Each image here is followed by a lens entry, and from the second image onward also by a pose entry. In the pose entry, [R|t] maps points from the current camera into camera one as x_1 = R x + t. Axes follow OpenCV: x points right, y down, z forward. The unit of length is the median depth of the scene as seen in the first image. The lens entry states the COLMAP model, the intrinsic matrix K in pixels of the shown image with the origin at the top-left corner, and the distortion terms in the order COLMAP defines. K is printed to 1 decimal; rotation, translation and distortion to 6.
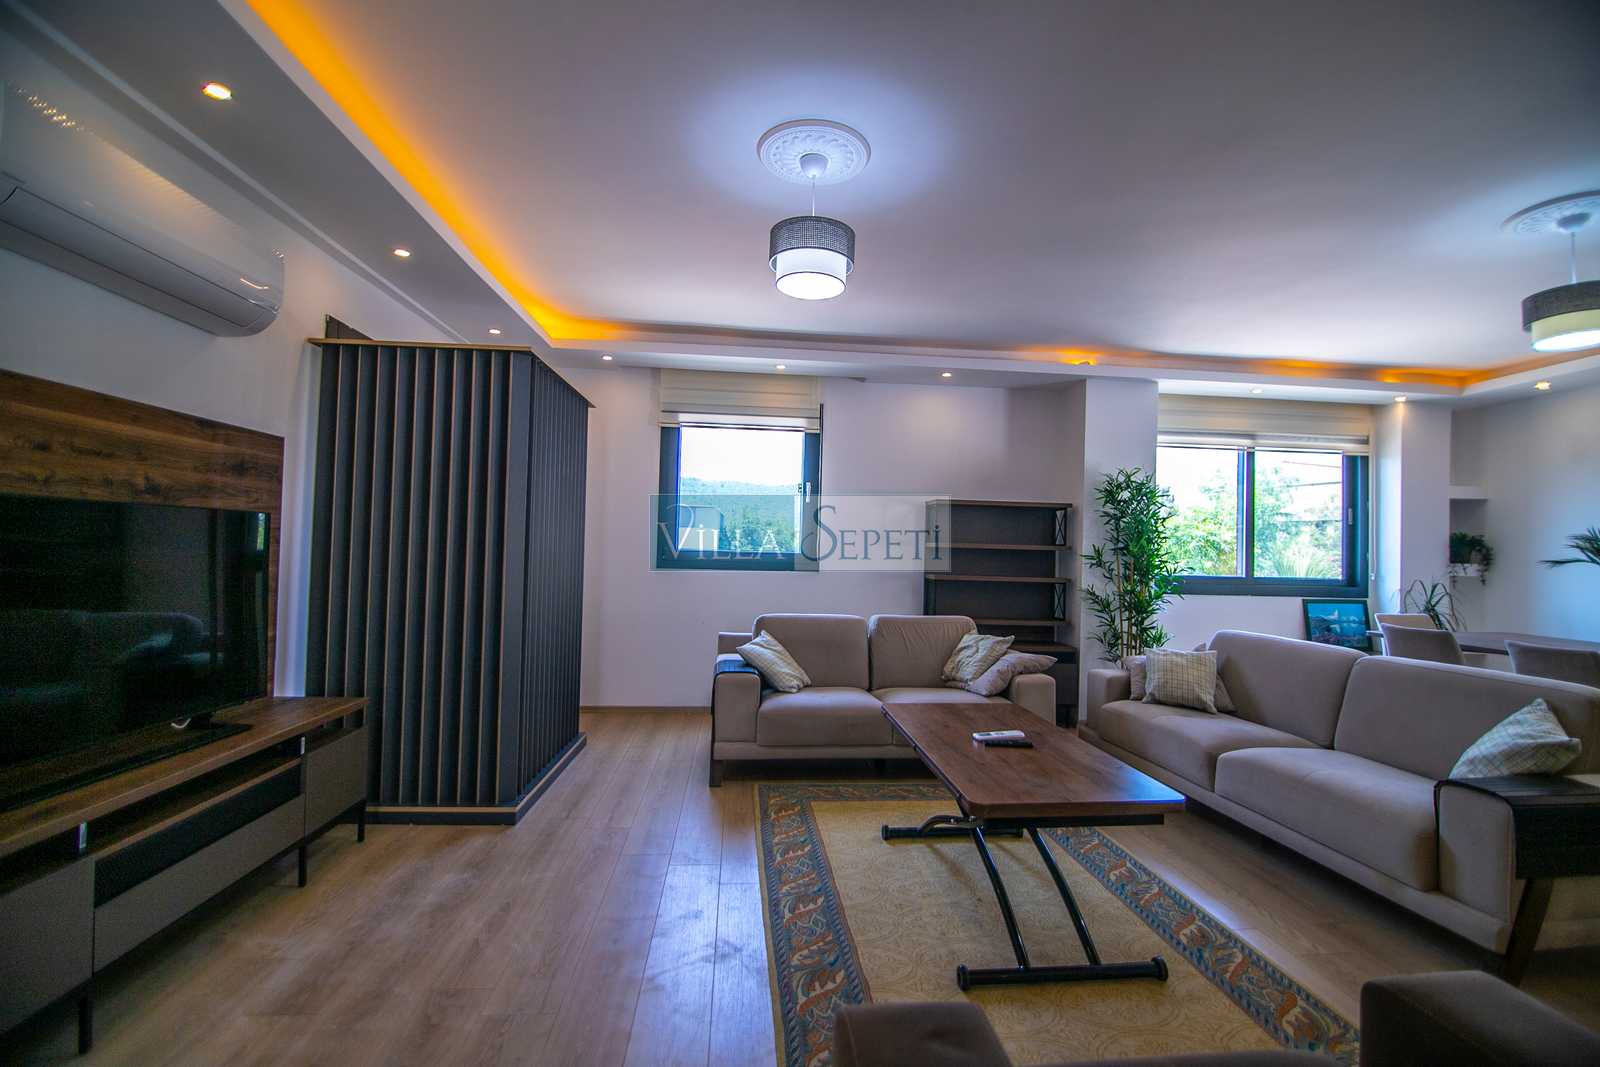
lens RADIAL K [[707.9, 0, 805.4], [0, 707.9, 537.8], [0, 0, 1]] dist [-0.005125, -0.009965]
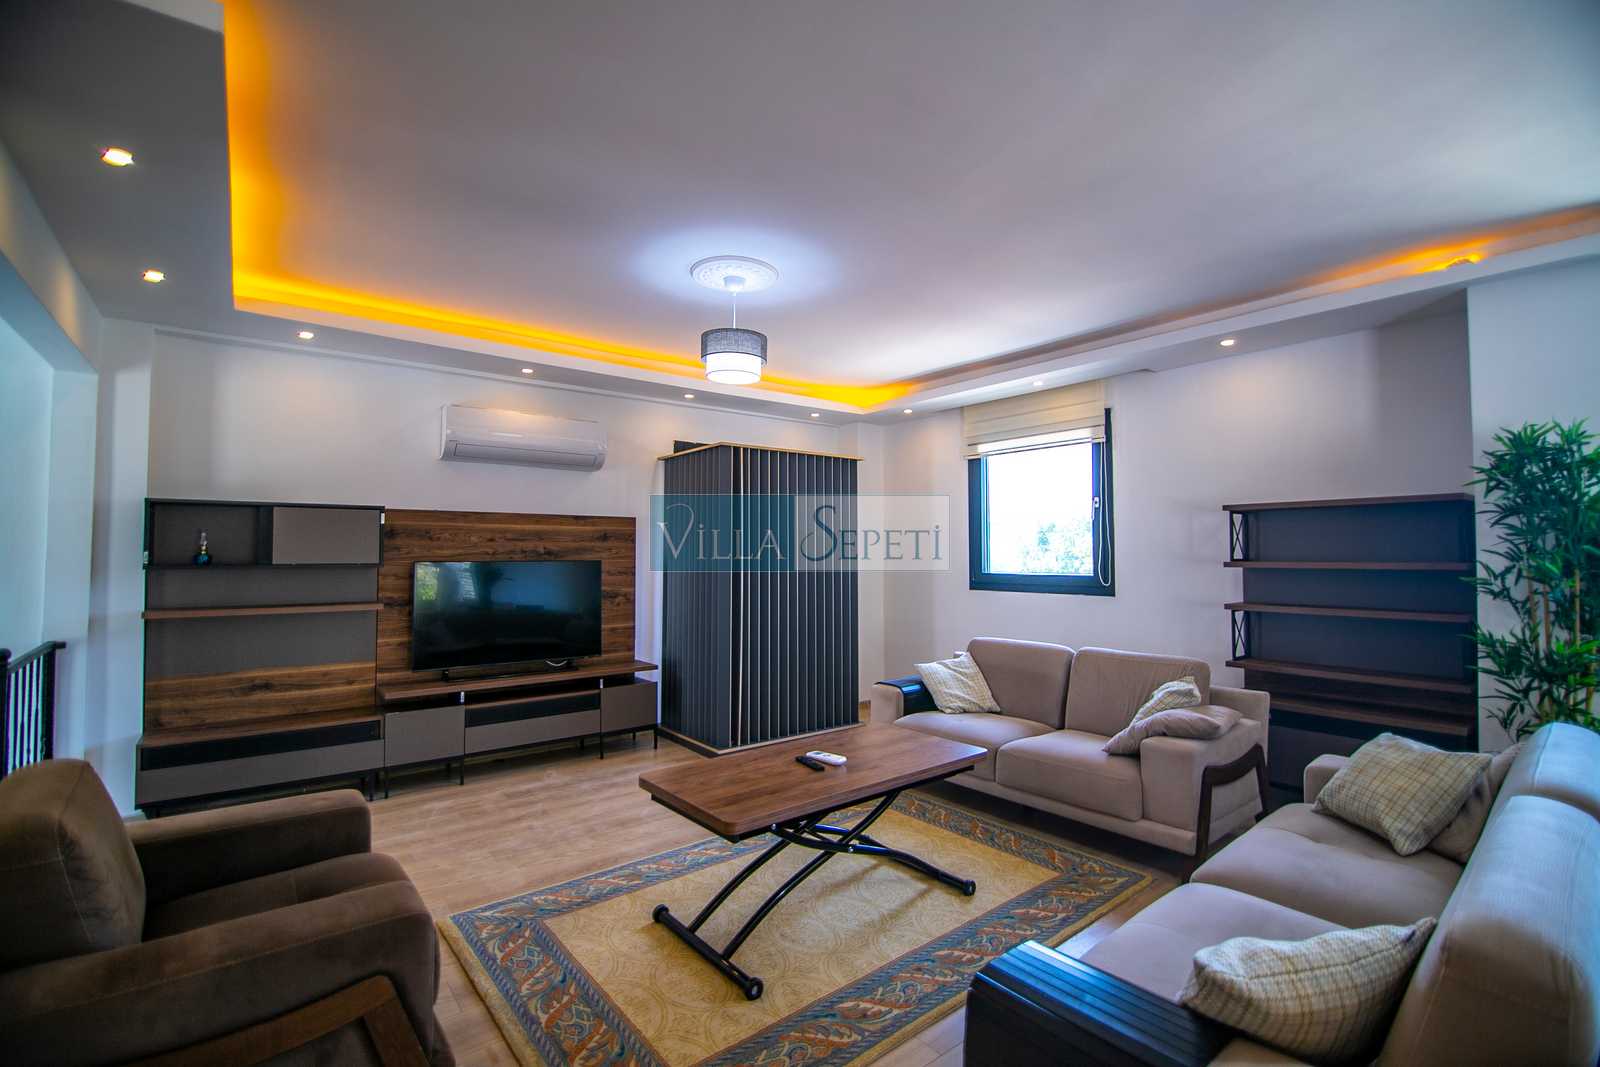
lens RADIAL K [[707.9, 0, 806.0], [0, 707.9, 536.1], [0, 0, 1]] dist [-0.005125, -0.009965]
pose [[0.555134, -0.049912, -0.830262, 0.933831], [0.031319, 0.998744, -0.039100, -0.007562], [0.831171, -0.004297, 0.556000, 0.315569]]
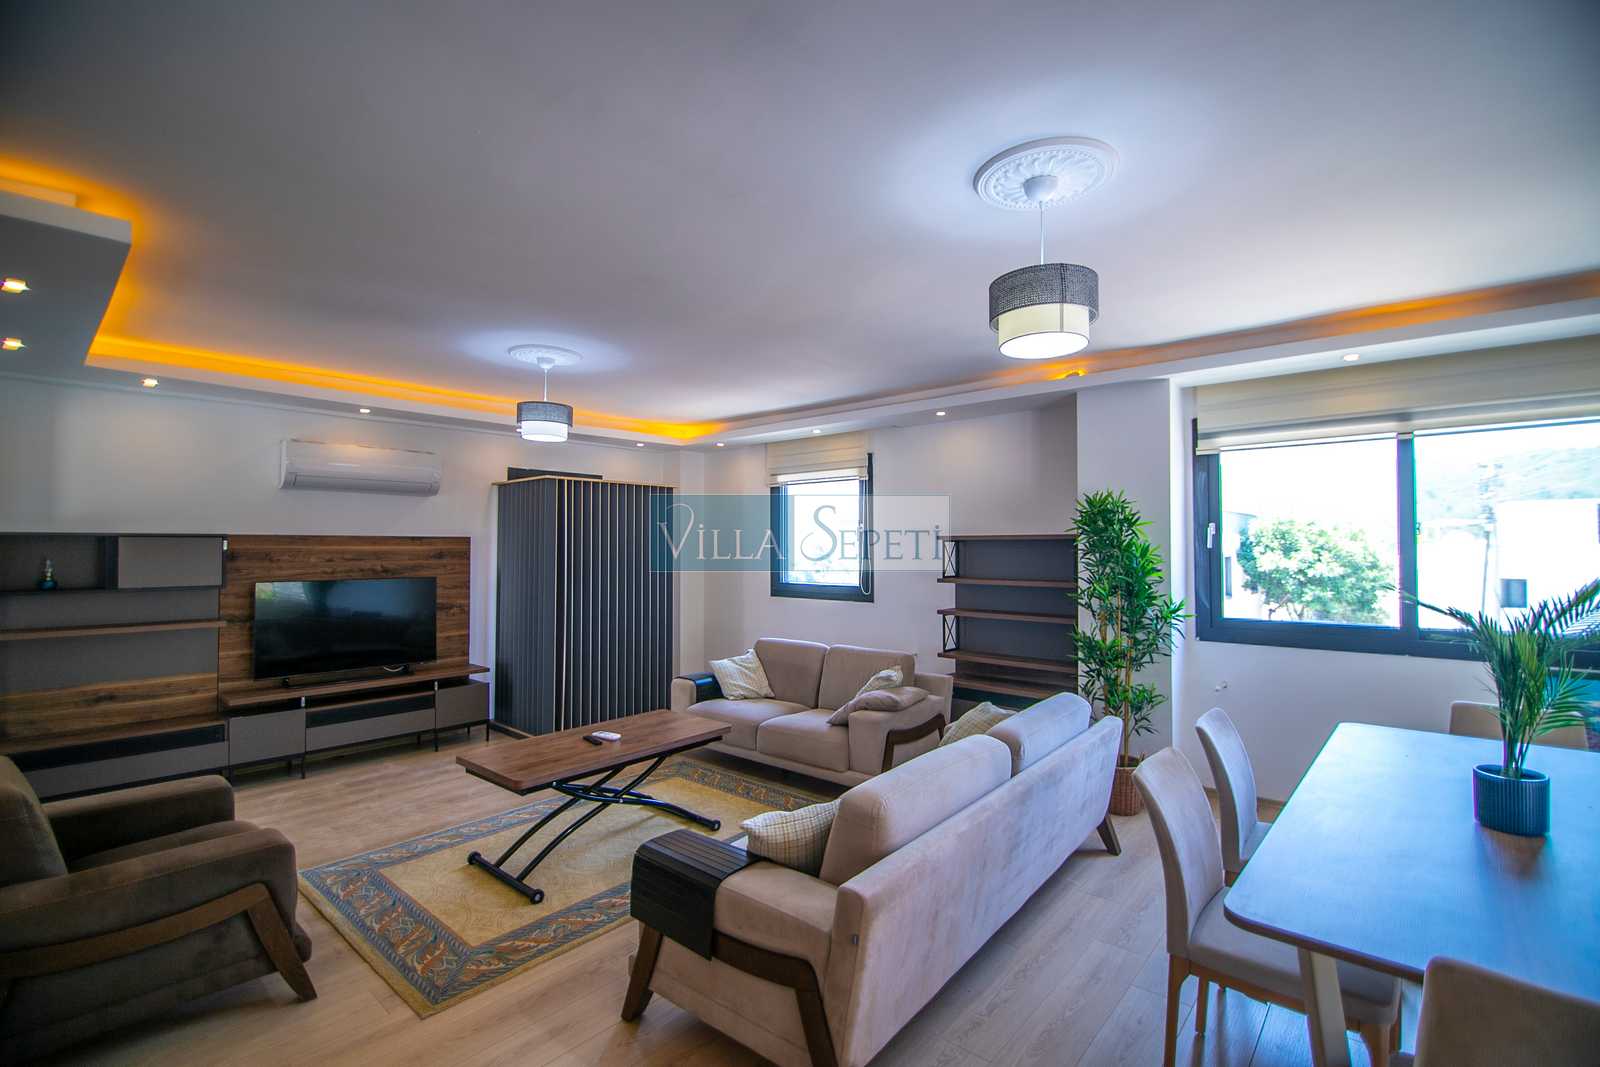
lens RADIAL K [[707.9, 0, 808.6], [0, 707.9, 533.9], [0, 0, 1]] dist [-0.005125, -0.009965]
pose [[0.697444, -0.040176, -0.715513, 1.294303], [0.032399, 0.999174, -0.024523, -0.062654], [0.715907, -0.006079, 0.698169, 0.242839]]
